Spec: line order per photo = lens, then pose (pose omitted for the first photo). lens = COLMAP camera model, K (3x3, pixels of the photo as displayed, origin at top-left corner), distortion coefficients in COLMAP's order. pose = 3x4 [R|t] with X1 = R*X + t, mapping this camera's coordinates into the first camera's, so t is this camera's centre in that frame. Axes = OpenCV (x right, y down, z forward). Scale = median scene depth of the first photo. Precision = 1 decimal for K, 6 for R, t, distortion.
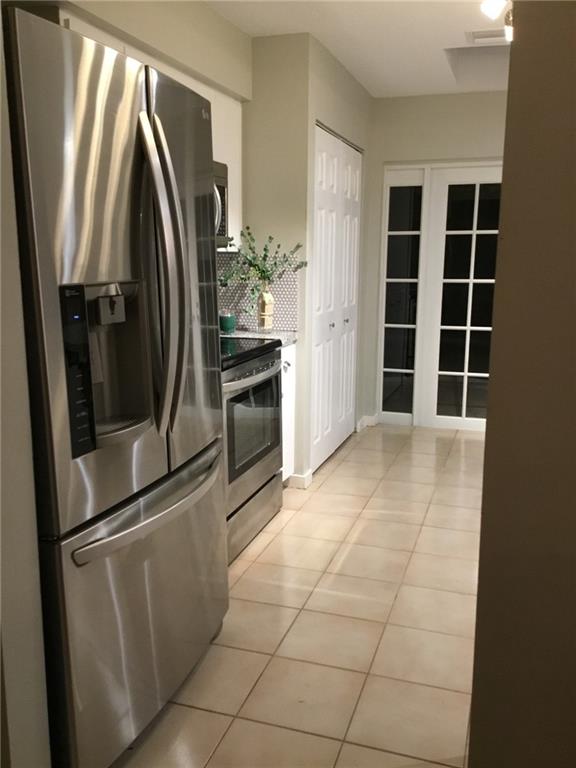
lens RADIAL K [[690.0, 0, 288.1], [0, 690.0, 385.0], [0, 0, 1]] dist [0.102621, -0.166335]
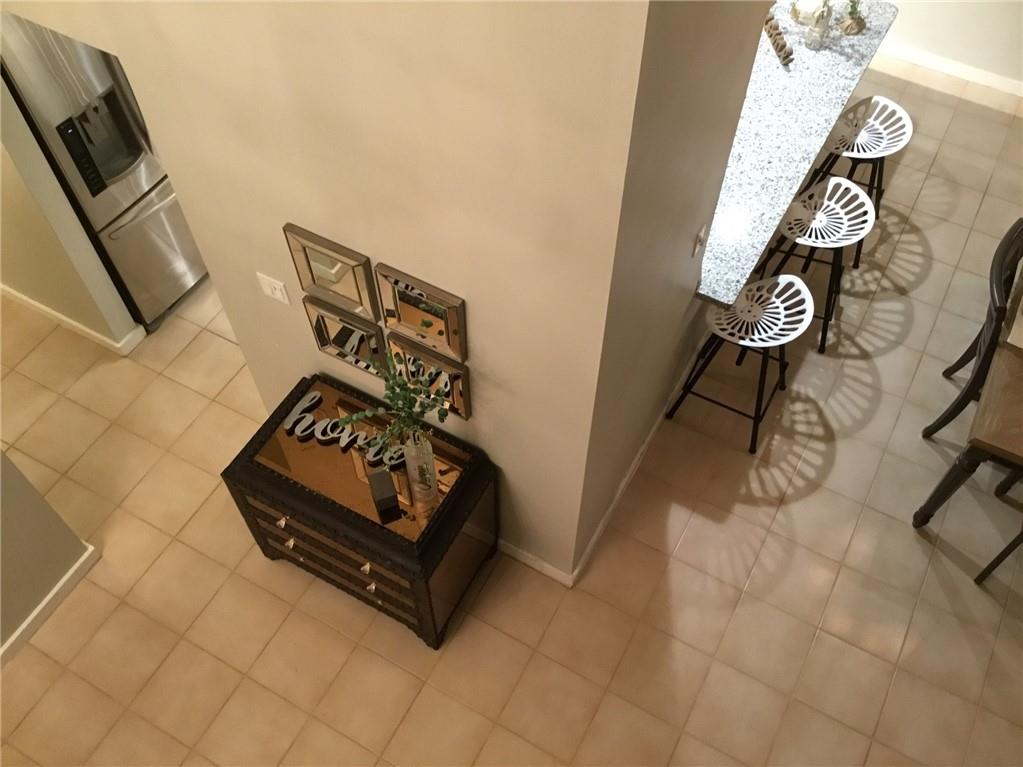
lens RADIAL K [[919.1, 0, 506.5], [0, 919.1, 387.8], [0, 0, 1]] dist [0.102621, -0.166335]
pose [[0.981372, 0.156651, -0.111217, 1.114105], [-0.033352, 0.709031, 0.704389, -1.302363], [0.189199, -0.687558, 0.701047, -0.890917]]
